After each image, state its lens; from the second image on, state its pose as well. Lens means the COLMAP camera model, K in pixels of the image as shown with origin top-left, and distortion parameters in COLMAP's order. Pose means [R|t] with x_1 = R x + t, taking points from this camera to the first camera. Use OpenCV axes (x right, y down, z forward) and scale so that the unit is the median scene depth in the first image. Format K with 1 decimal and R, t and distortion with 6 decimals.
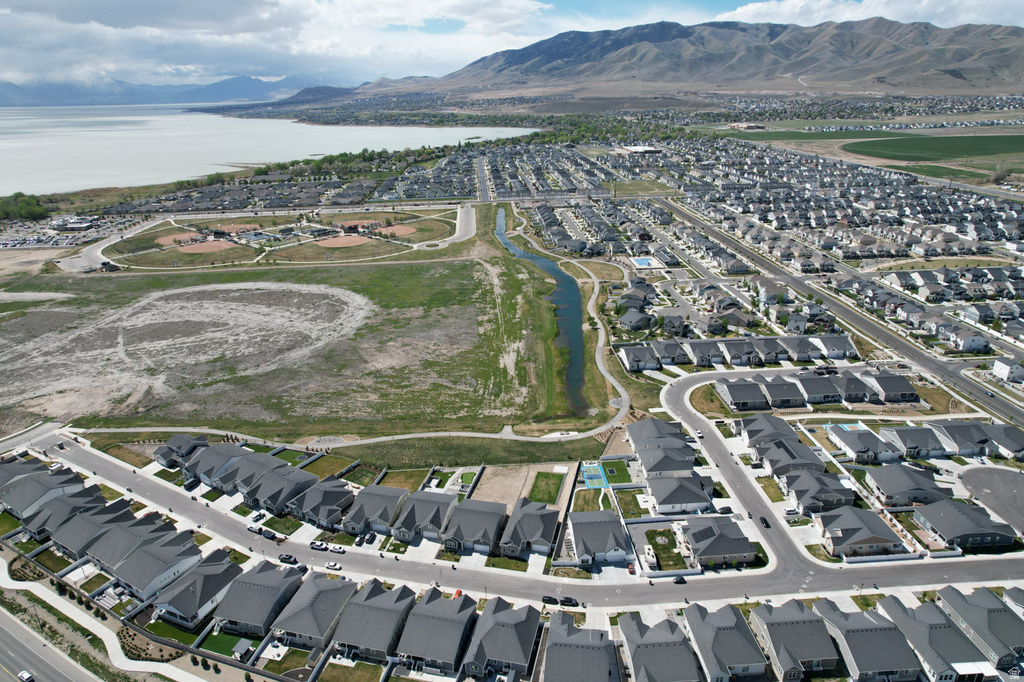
lens RADIAL K [[653.2, 0, 511.5], [0, 653.2, 337.8], [0, 0, 1]] dist [-0.075654, 0.066989]
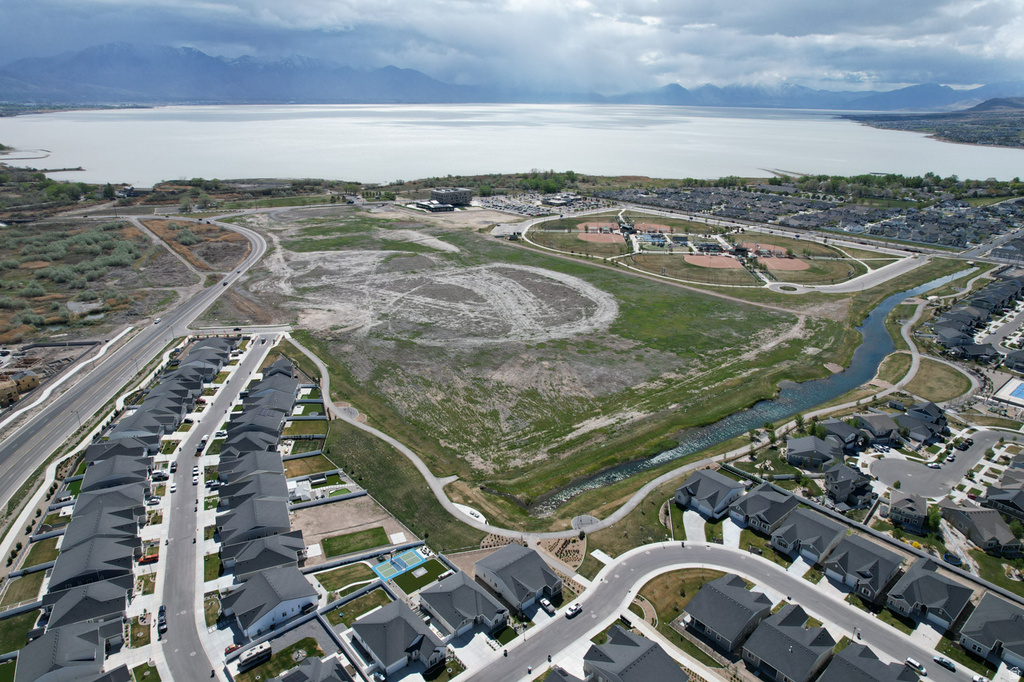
lens RADIAL K [[653.2, 0, 511.5], [0, 653.2, 337.8], [0, 0, 1]] dist [-0.075654, 0.066989]
pose [[0.605170, 0.298469, -0.738028, 0.420198], [-0.304689, 0.943310, 0.131648, -0.120148], [0.735482, 0.145200, 0.661803, 0.295788]]
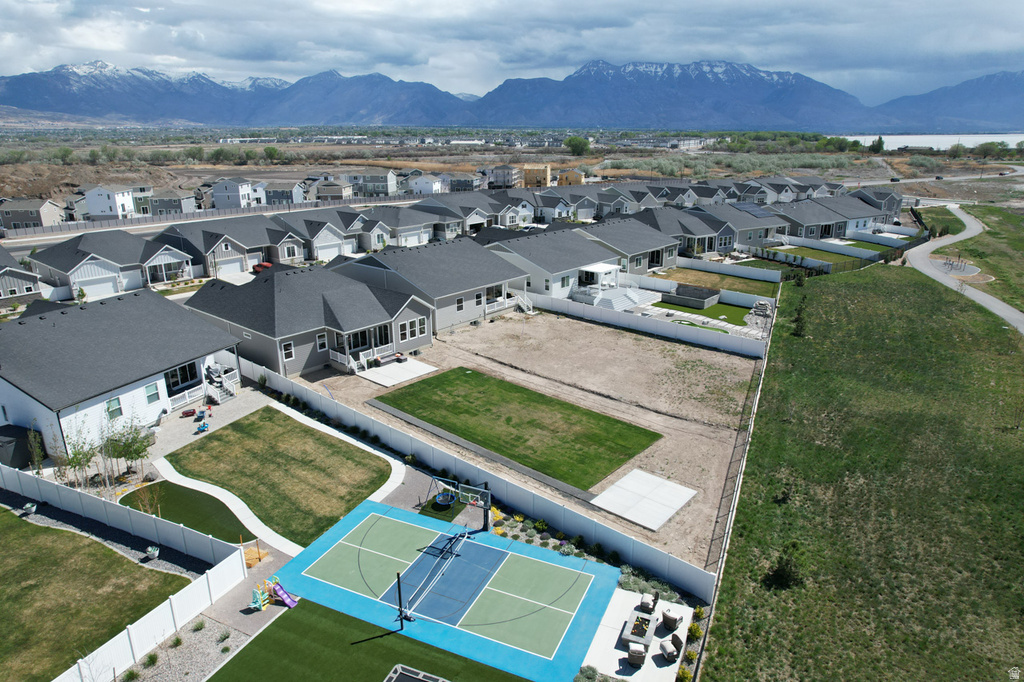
lens RADIAL K [[653.2, 0, 511.5], [0, 653.2, 337.8], [0, 0, 1]] dist [-0.075654, 0.066989]
pose [[-0.460095, 0.286167, -0.840489, 0.123193], [-0.308063, 0.836374, 0.453404, 0.063956], [0.832712, 0.467533, -0.296654, 0.585732]]
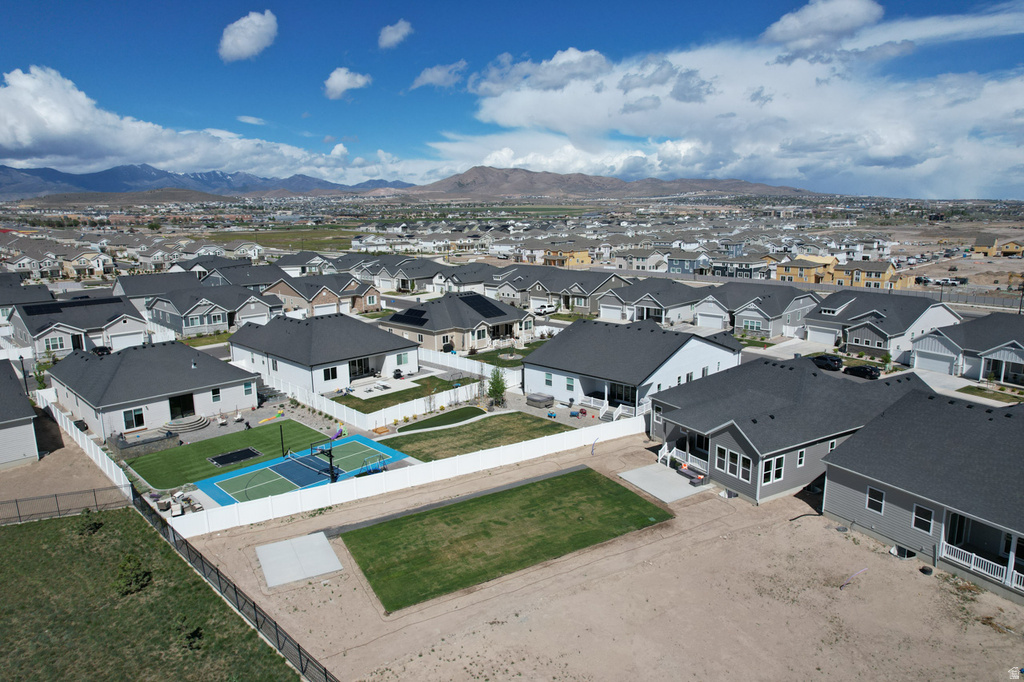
lens RADIAL K [[653.2, 0, 511.5], [0, 653.2, 337.8], [0, 0, 1]] dist [-0.075654, 0.066989]
pose [[-0.669842, -0.118574, 0.732975, -0.042345], [0.287810, 0.868525, 0.403522, 0.060771], [-0.684454, 0.481254, -0.547648, 0.599616]]
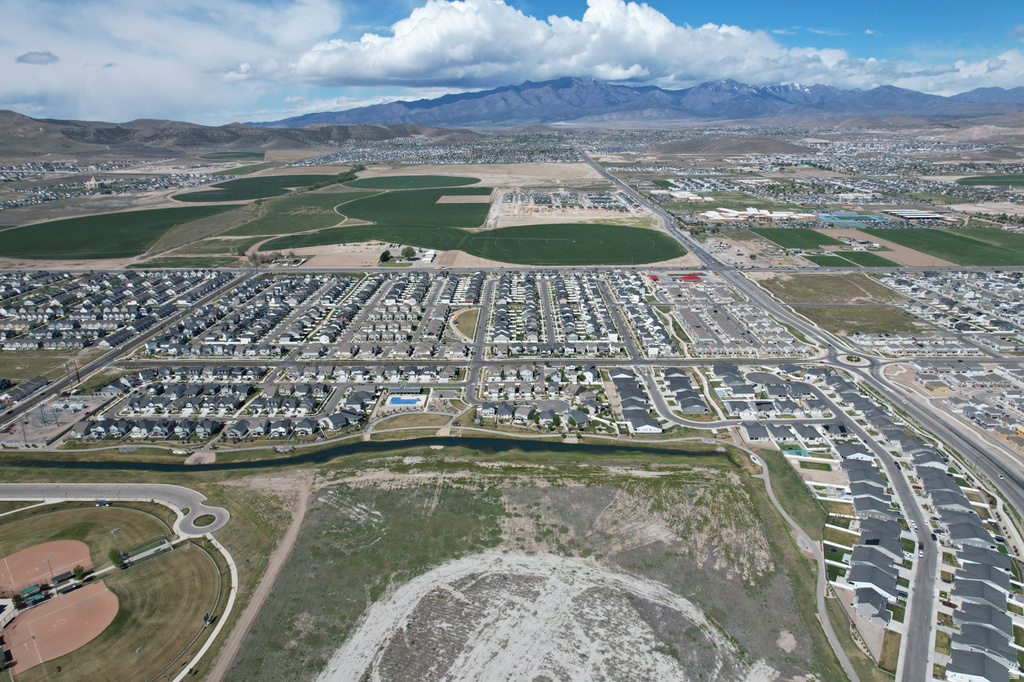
lens RADIAL K [[653.2, 0, 511.5], [0, 653.2, 337.8], [0, 0, 1]] dist [-0.075654, 0.066989]
pose [[0.073950, -0.296934, 0.952030, -0.963220], [0.366464, 0.895944, 0.250976, -0.516754], [-0.927489, 0.330326, 0.175071, 0.768925]]
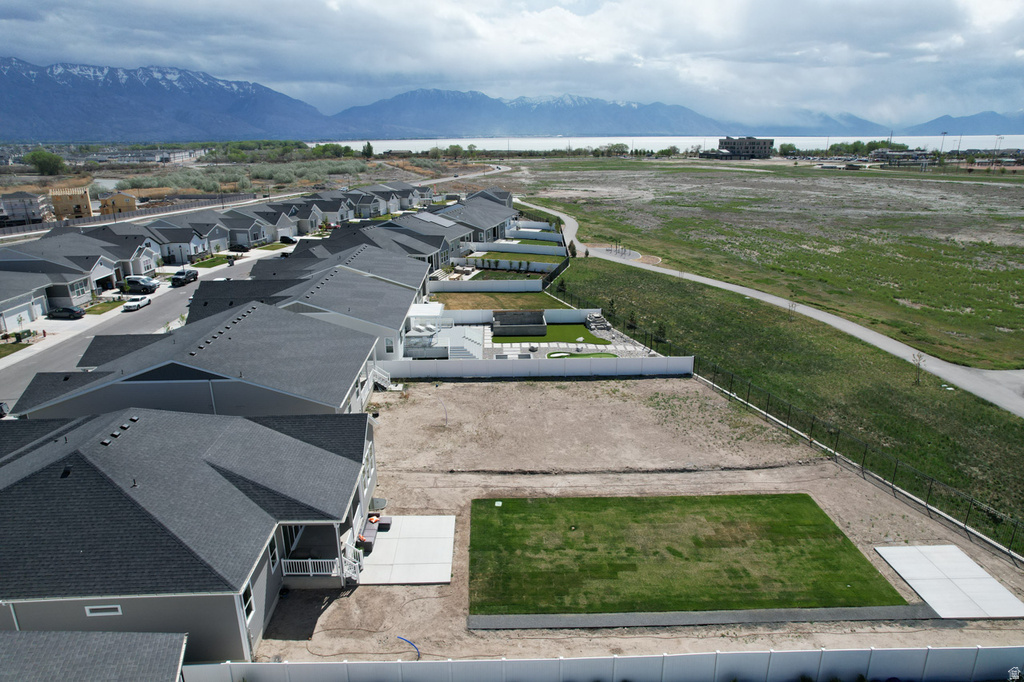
lens RADIAL K [[653.2, 0, 511.5], [0, 653.2, 337.8], [0, 0, 1]] dist [-0.075654, 0.066989]
pose [[0.266385, 0.298143, -0.916597, 0.090583], [-0.339175, 0.919131, 0.200396, 0.094837], [0.902219, 0.257504, 0.345965, 0.506250]]
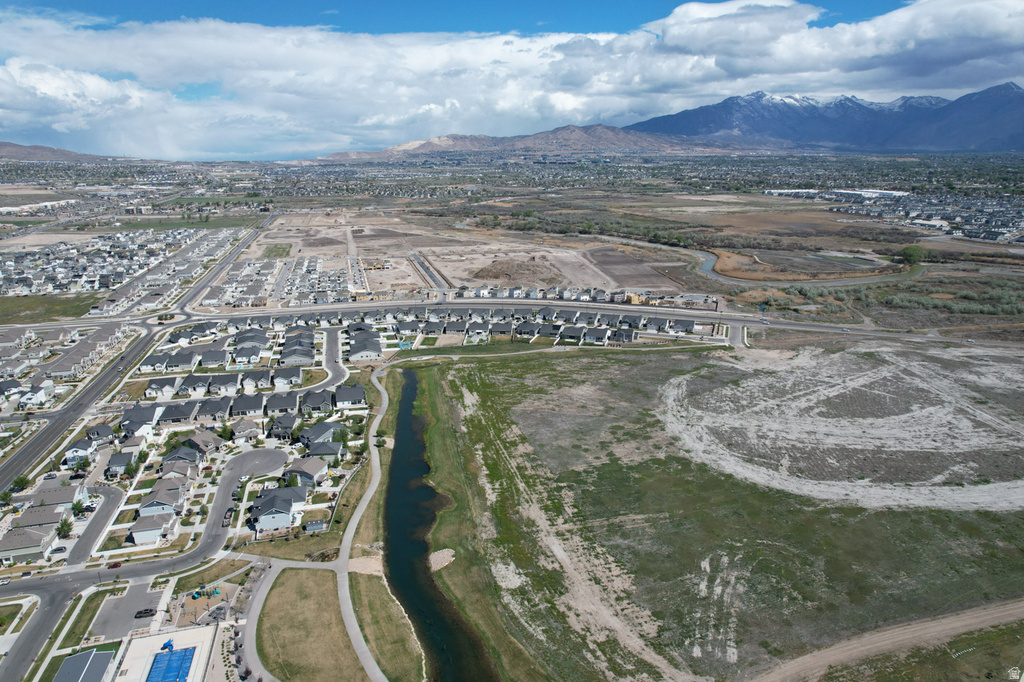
lens RADIAL K [[653.2, 0, 511.5], [0, 653.2, 337.8], [0, 0, 1]] dist [-0.075654, 0.066989]
pose [[-0.980436, 0.076323, -0.181441, 0.096150], [-0.047959, 0.801369, 0.596245, -0.566600], [0.190909, 0.593281, -0.782030, 1.477882]]
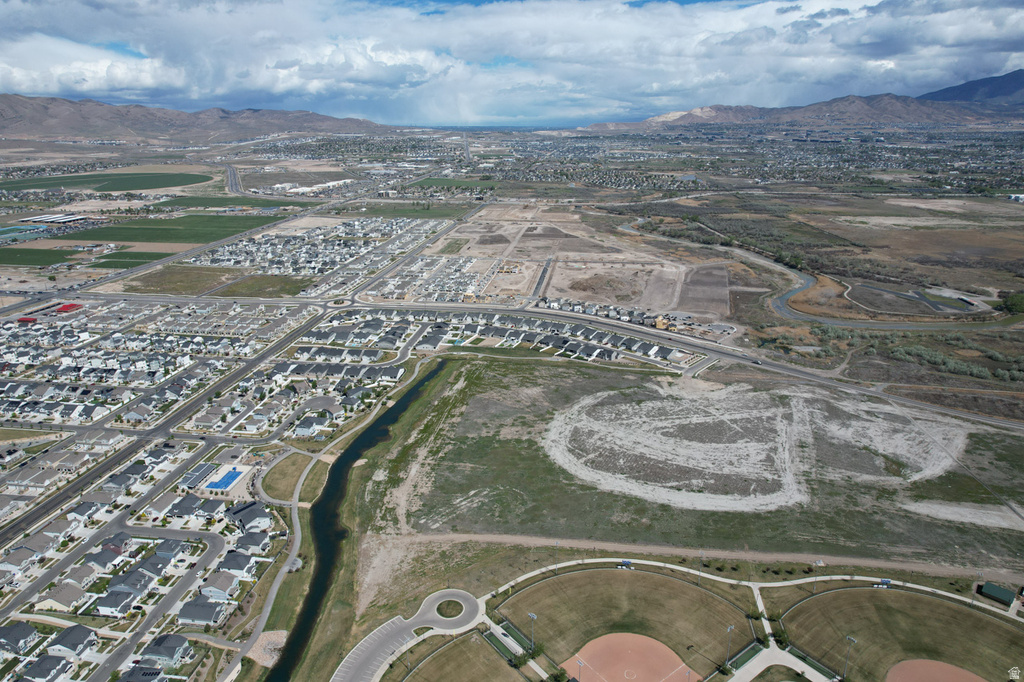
lens RADIAL K [[653.2, 0, 511.5], [0, 653.2, 337.8], [0, 0, 1]] dist [-0.075654, 0.066989]
pose [[-0.980144, -0.039274, 0.194359, -0.382564], [0.093224, 0.773834, 0.626490, -0.922035], [-0.175006, 0.632170, -0.754807, 1.804033]]
